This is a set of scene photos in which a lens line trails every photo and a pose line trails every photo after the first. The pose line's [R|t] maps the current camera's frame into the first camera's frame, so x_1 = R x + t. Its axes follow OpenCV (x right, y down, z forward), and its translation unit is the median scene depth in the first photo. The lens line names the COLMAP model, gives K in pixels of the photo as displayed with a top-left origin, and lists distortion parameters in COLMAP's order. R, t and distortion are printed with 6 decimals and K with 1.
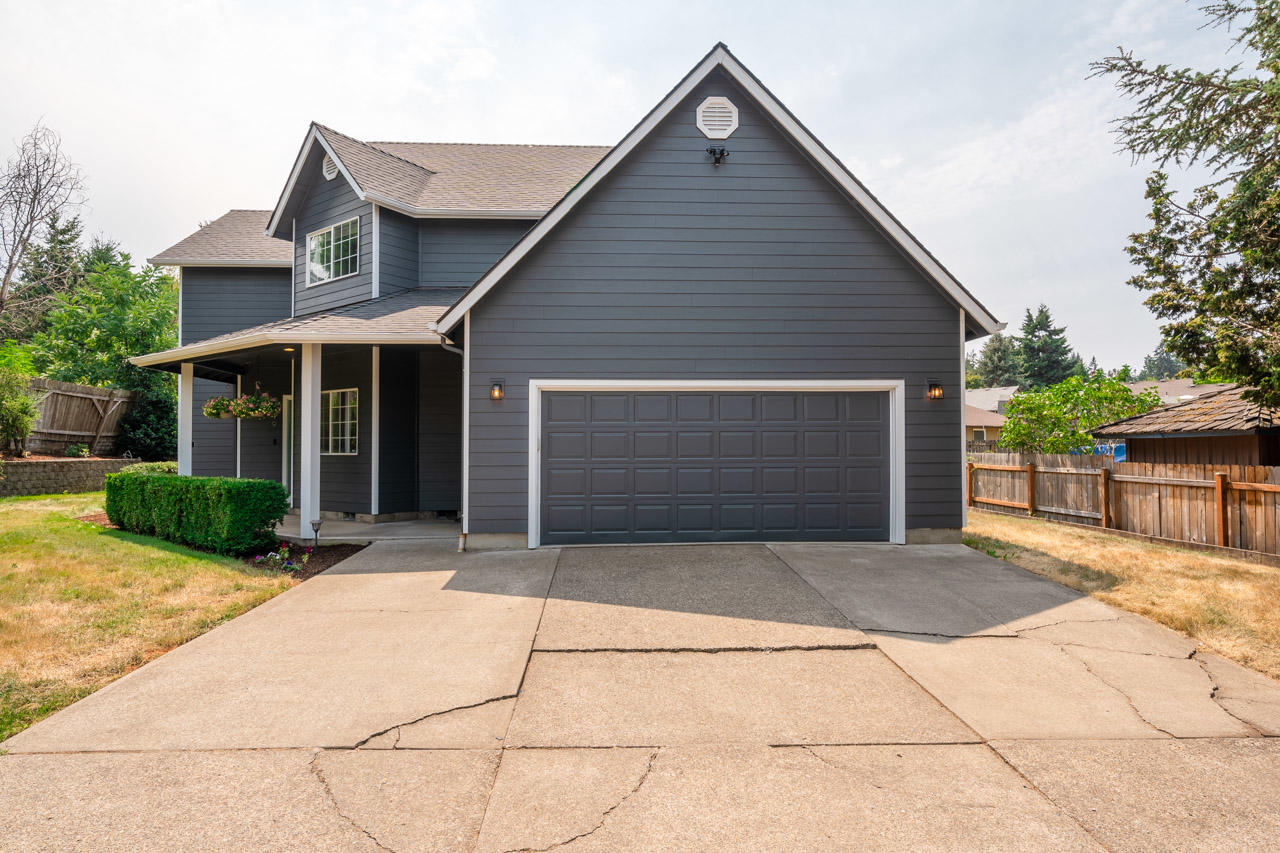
lens RADIAL K [[700.1, 0, 641.0], [0, 700.1, 433.2], [0, 0, 1]] dist [-0.000439, 0.001417]
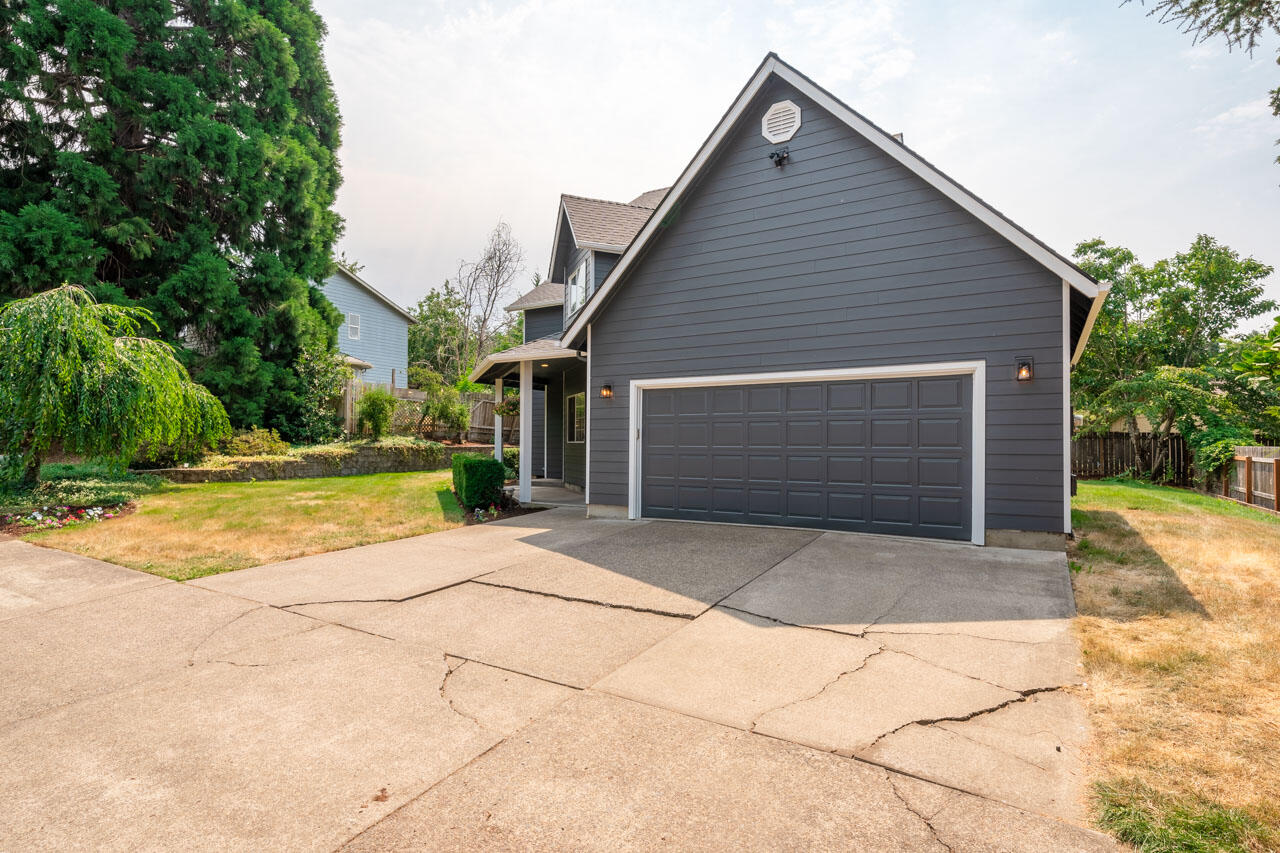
lens RADIAL K [[649.3, 0, 642.3], [0, 649.3, 430.6], [0, 0, 1]] dist [0.004182, -0.000130]
pose [[0.826288, -0.004202, -0.563232, 0.494906], [0.007322, 0.999968, 0.003282, 0.007025], [0.563200, -0.006836, 0.826292, 0.077042]]
